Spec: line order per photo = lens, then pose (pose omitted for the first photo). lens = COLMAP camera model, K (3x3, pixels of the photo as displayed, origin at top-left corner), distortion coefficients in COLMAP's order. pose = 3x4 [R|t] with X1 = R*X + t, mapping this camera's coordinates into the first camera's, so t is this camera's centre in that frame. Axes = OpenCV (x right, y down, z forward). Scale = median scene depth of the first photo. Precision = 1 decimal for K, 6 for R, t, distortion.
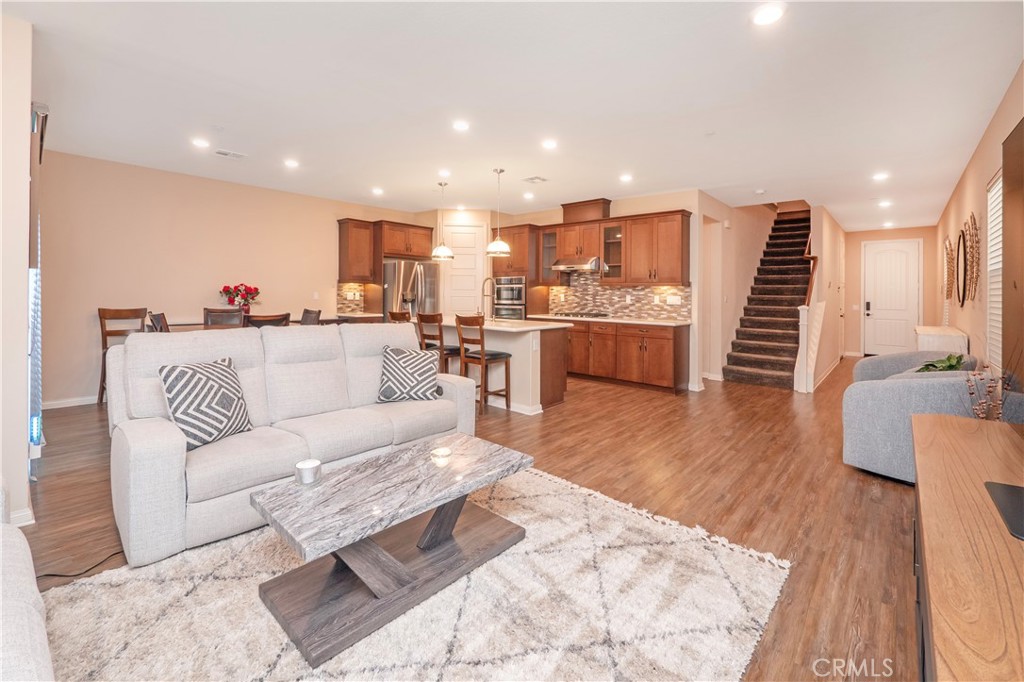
lens RADIAL K [[483.0, 0, 510.8], [0, 483.0, 290.6], [0, 0, 1]] dist [-0.001942, -0.000284]
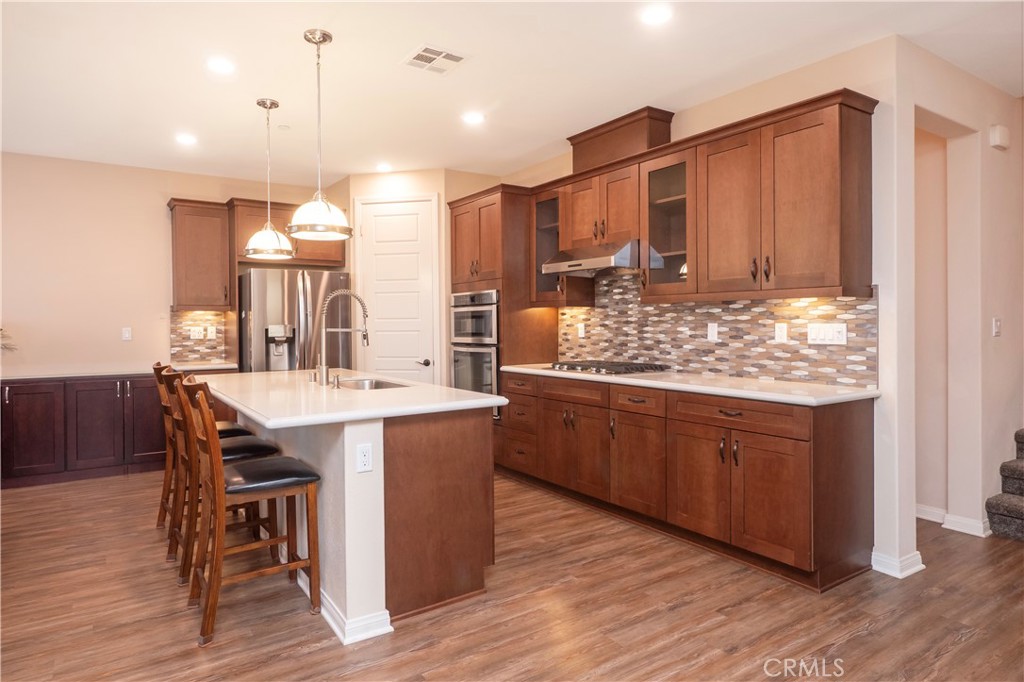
lens RADIAL K [[604.9, 0, 438.3], [0, 604.9, 329.0], [0, 0, 1]] dist [0.001093, 0.000664]
pose [[0.942868, -0.014513, -0.332849, 0.193282], [0.019154, 0.999760, 0.010667, 0.004534], [0.332614, -0.016433, 0.942920, 0.408746]]
